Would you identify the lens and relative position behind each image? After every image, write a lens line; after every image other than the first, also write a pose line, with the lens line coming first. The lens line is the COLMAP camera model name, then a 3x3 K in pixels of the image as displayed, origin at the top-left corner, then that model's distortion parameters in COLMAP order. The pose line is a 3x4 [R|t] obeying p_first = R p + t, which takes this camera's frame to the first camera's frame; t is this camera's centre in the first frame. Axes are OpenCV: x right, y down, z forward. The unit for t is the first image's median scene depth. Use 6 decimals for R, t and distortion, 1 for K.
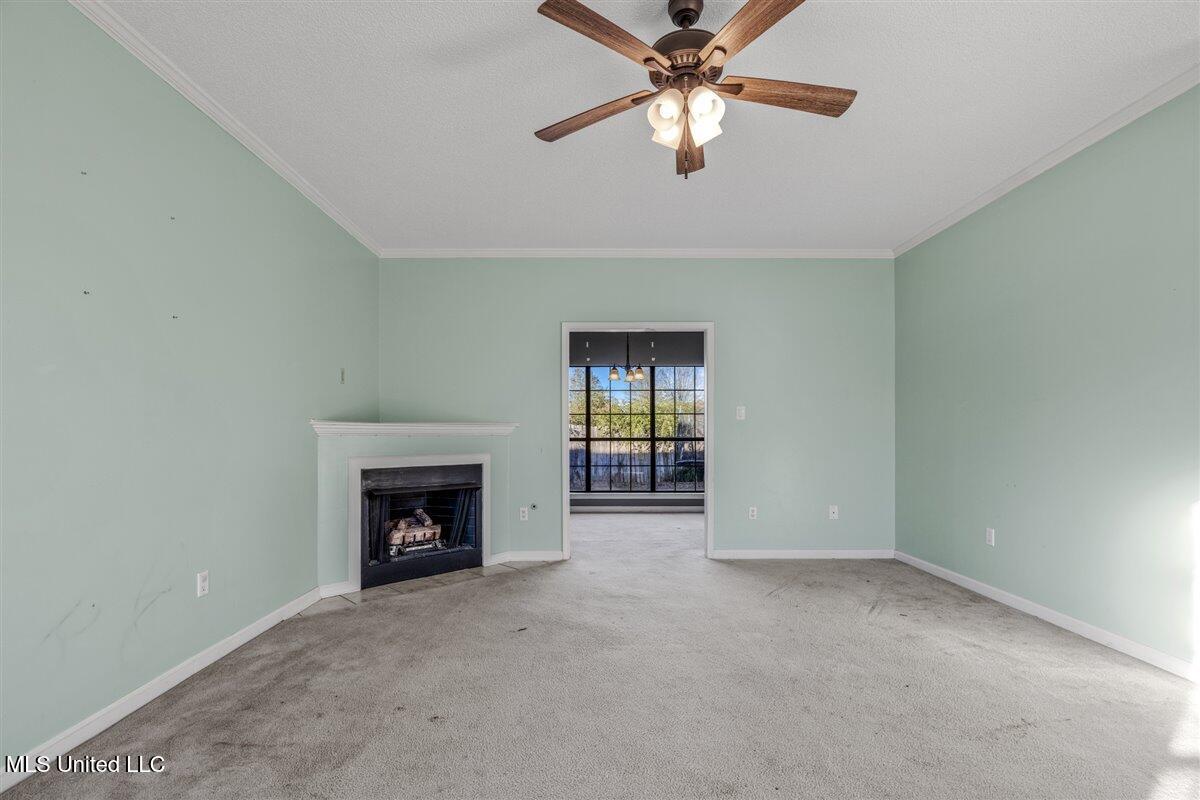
lens RADIAL K [[514.3, 0, 600.0], [0, 514.3, 400.0], [0, 0, 1]] dist [-0.002725, 0.000213]
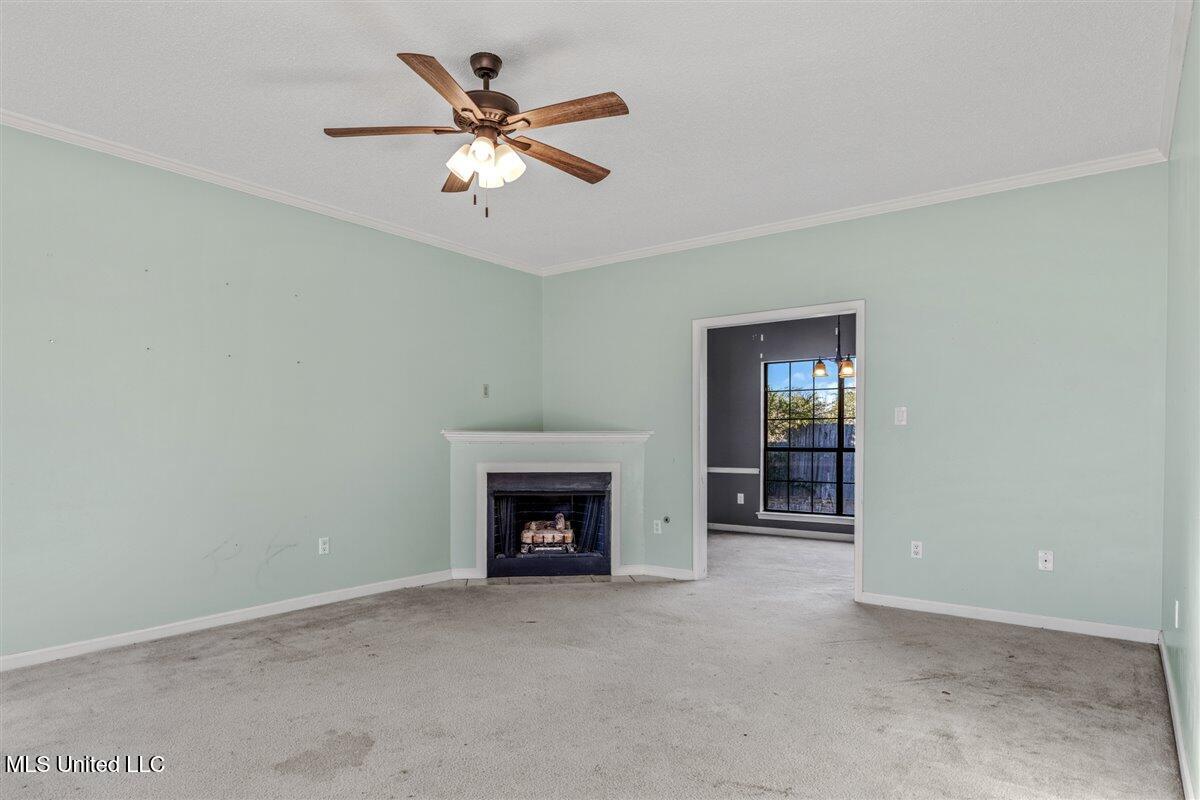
lens RADIAL K [[612.6, 0, 600.0], [0, 612.6, 400.0], [0, 0, 1]] dist [-0.001520, 0.001090]
pose [[0.831115, -0.034355, -0.555038, 0.452548], [0.032387, 0.999386, -0.013363, -0.000365], [0.555156, -0.006870, 0.831718, 0.004712]]
